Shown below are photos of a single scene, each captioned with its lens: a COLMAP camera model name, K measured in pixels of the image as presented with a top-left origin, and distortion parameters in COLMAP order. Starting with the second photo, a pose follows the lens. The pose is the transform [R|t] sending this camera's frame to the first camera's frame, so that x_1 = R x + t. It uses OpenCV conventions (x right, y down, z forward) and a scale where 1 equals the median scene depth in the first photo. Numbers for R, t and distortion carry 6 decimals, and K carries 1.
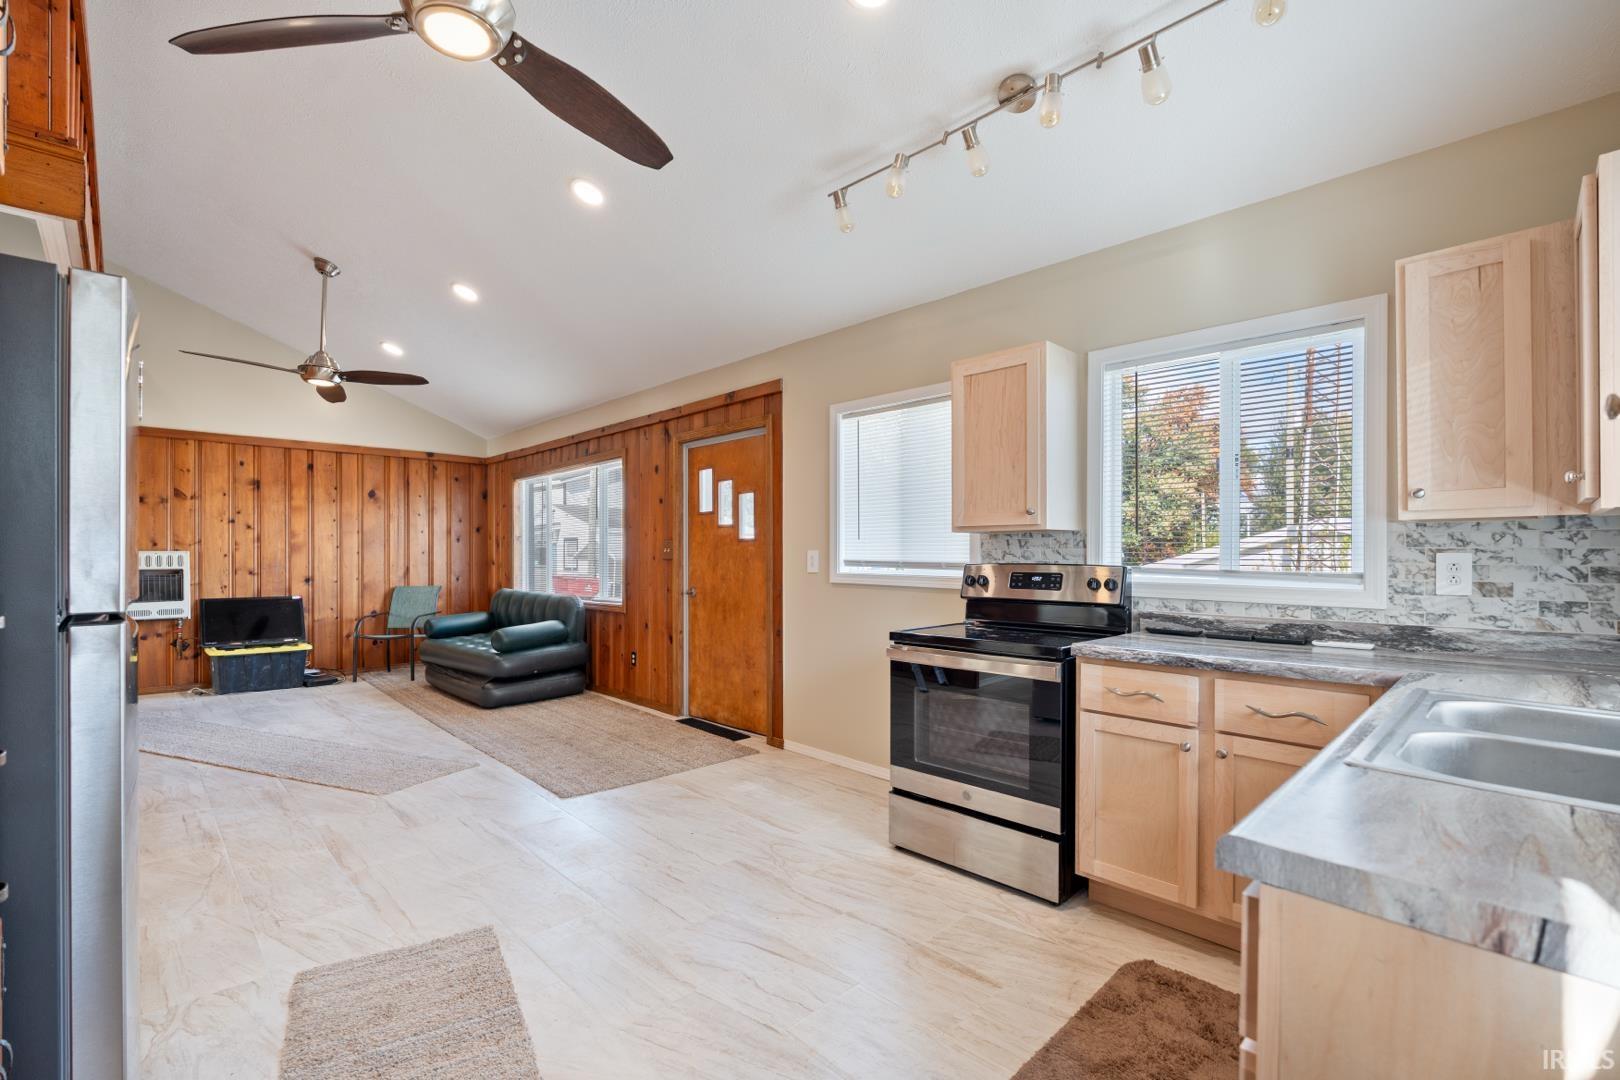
lens RADIAL K [[717.2, 0, 807.6], [0, 717.2, 554.8], [0, 0, 1]] dist [-0.000396, -0.000113]
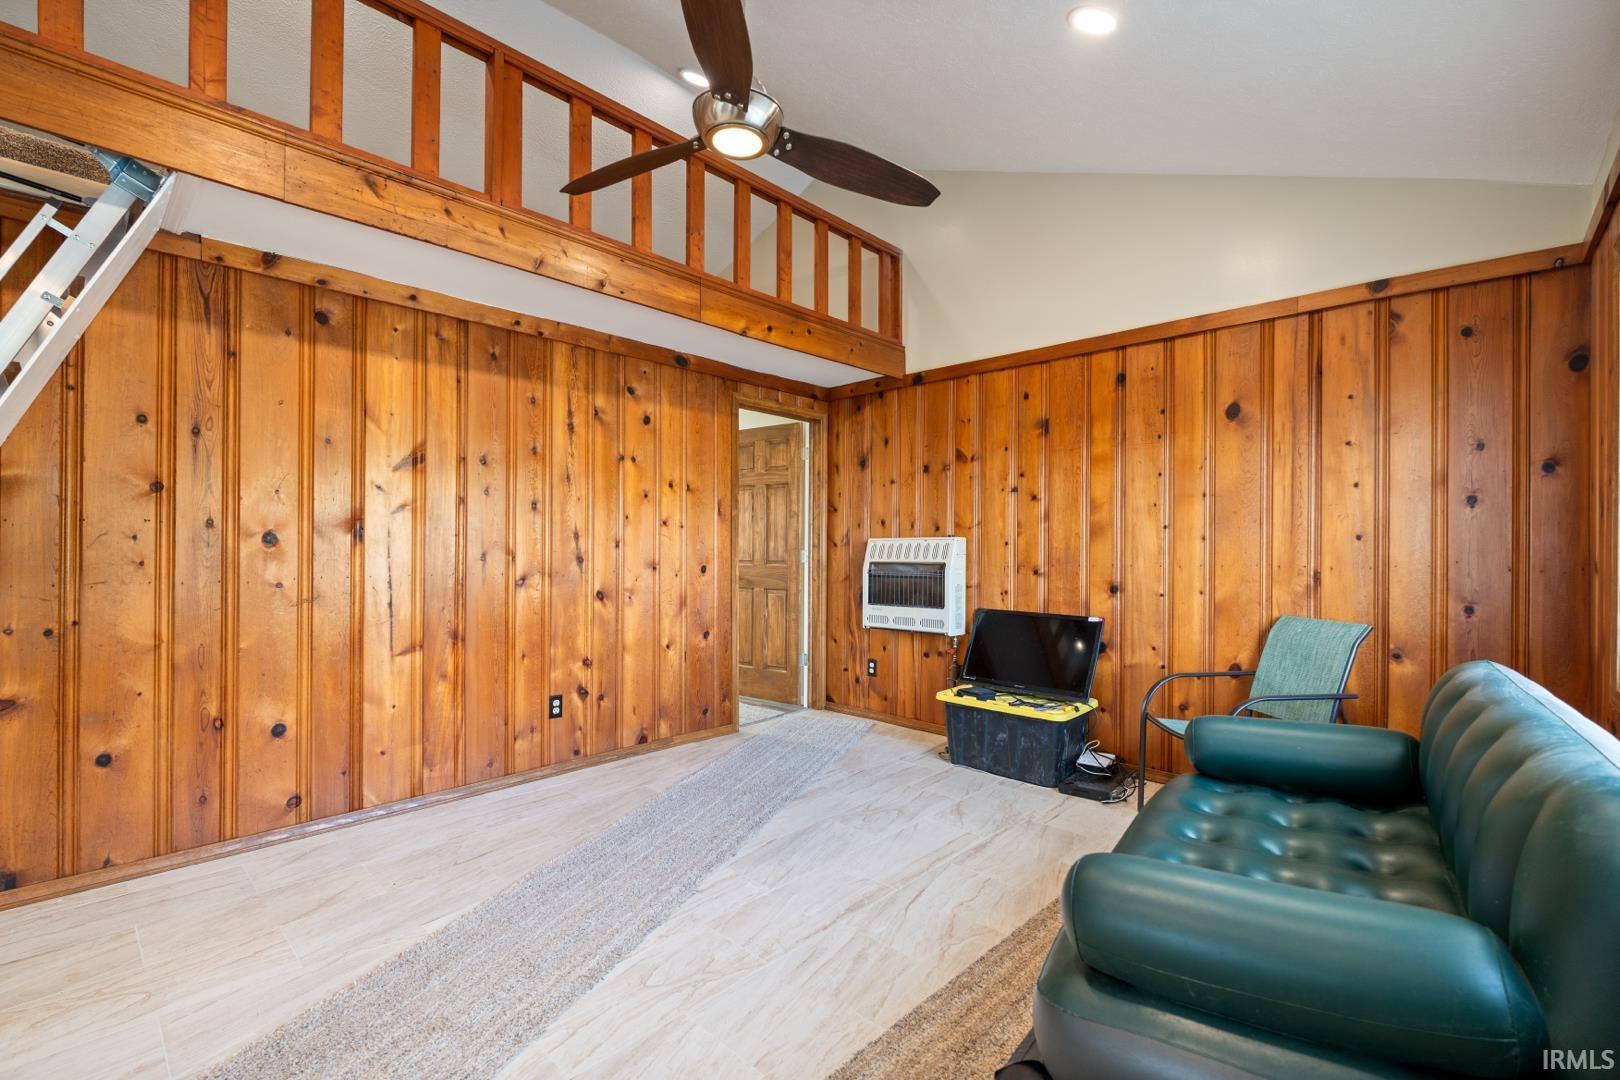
lens RADIAL K [[714.4, 0, 811.2], [0, 714.4, 551.1], [0, 0, 1]] dist [-0.001821, -0.000029]
pose [[0.053477, 0.004148, -0.998560, -0.191959], [-0.004402, 0.999983, 0.003918, 0.005941], [0.998559, 0.004186, 0.053494, 0.834736]]
